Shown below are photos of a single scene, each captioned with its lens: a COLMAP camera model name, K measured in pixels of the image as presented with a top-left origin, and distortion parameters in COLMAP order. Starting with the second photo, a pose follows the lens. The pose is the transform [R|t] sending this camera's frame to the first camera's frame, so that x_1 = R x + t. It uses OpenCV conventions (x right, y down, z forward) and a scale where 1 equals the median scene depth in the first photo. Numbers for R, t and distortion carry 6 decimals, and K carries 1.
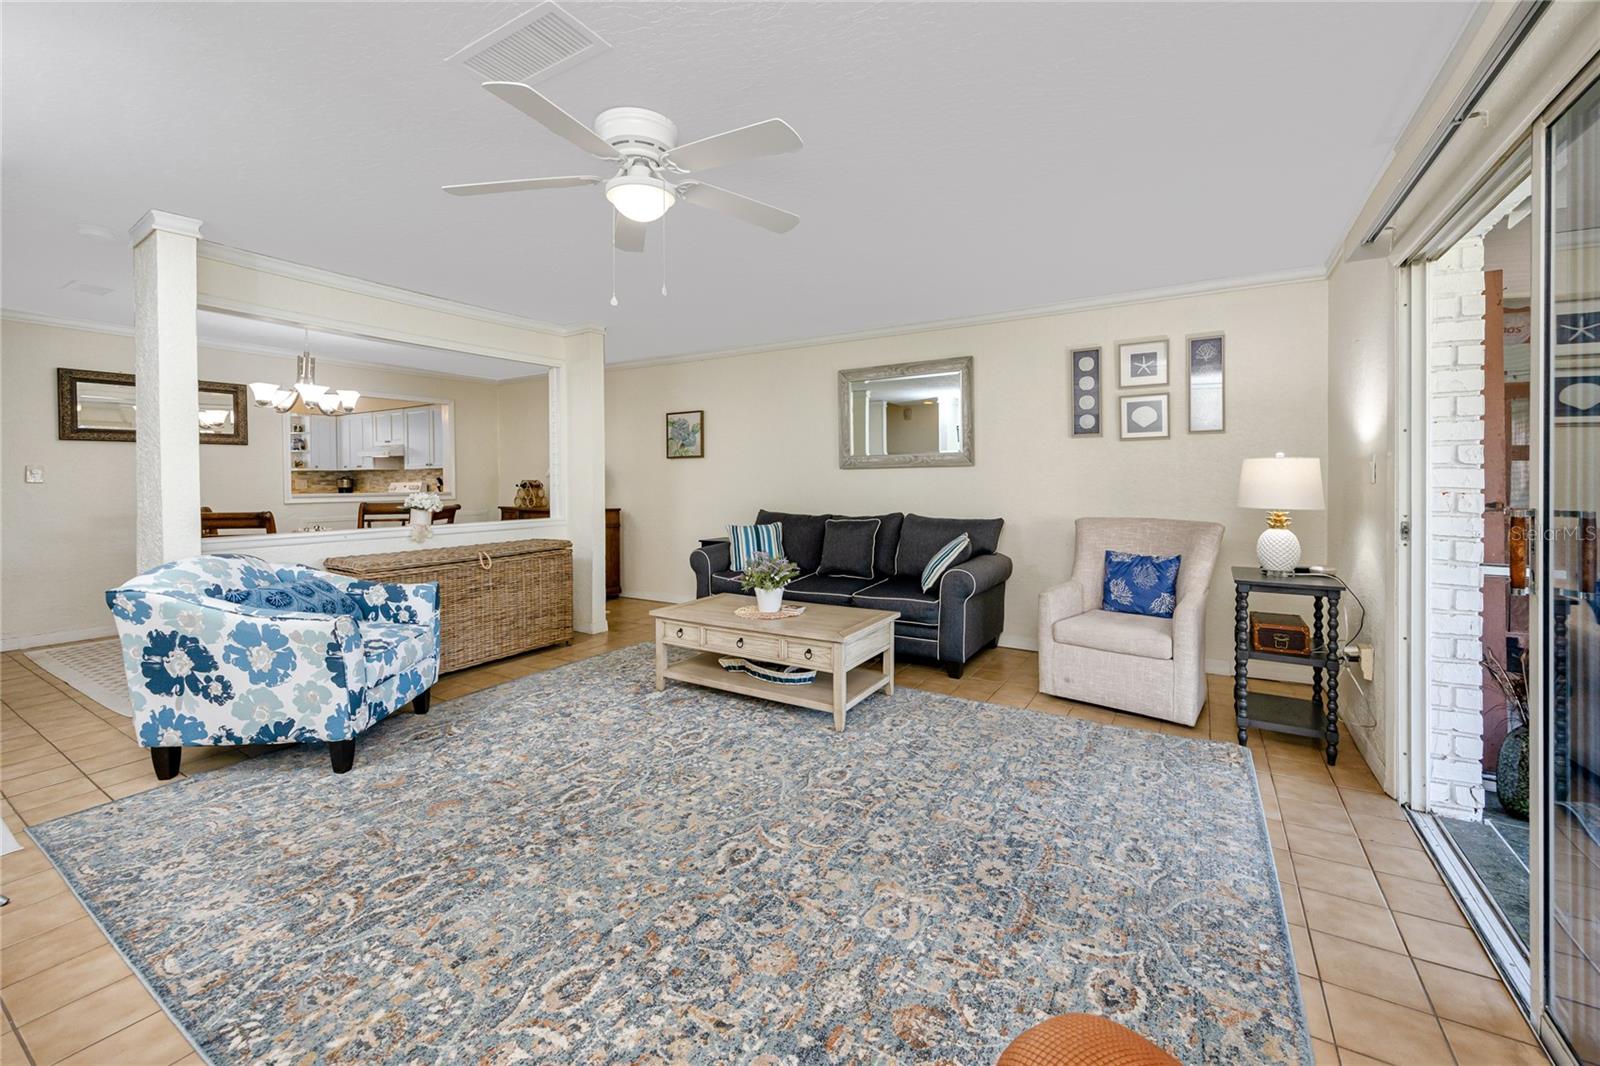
lens RADIAL K [[678.7, 0, 789.4], [0, 678.7, 514.6], [0, 0, 1]] dist [-0.010919, -0.000004]
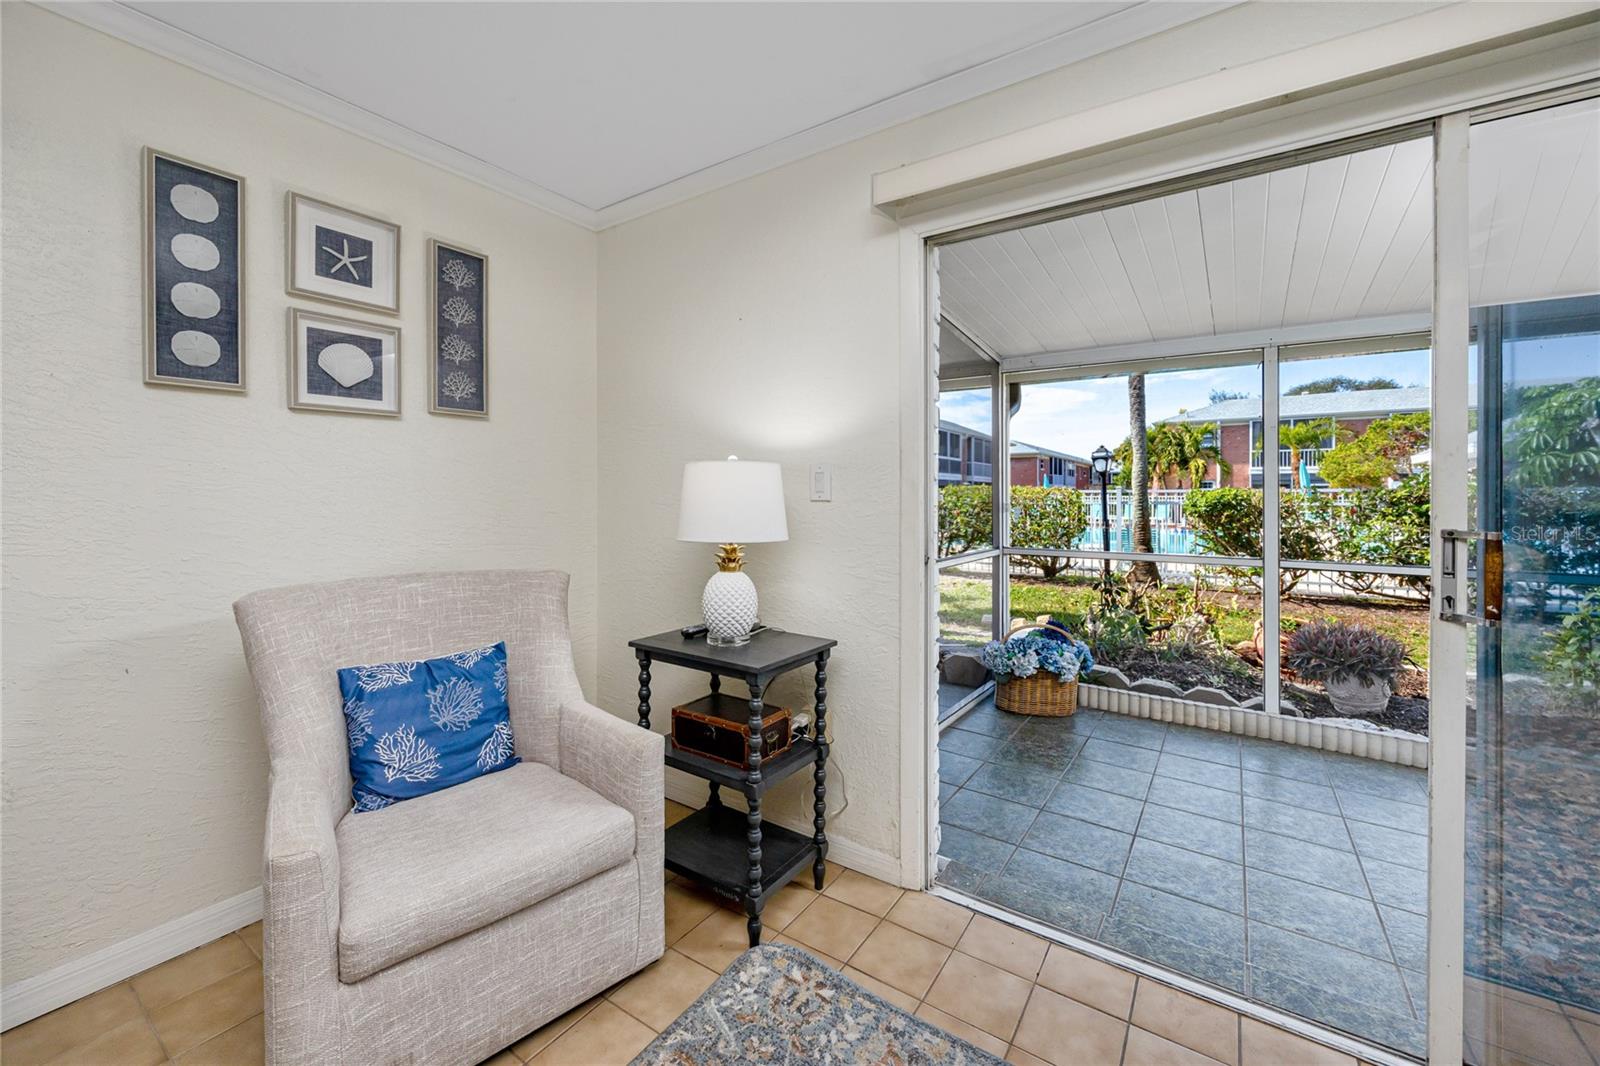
lens RADIAL K [[643.0, 0, 809.2], [0, 643.0, 496.6], [0, 0, 1]] dist [-0.011833, 0.000173]
pose [[0.009783, 0.004730, 0.999941, 0.076770], [0.047463, 0.998859, -0.005190, -0.034549], [-0.998825, 0.047511, 0.009547, 0.676132]]
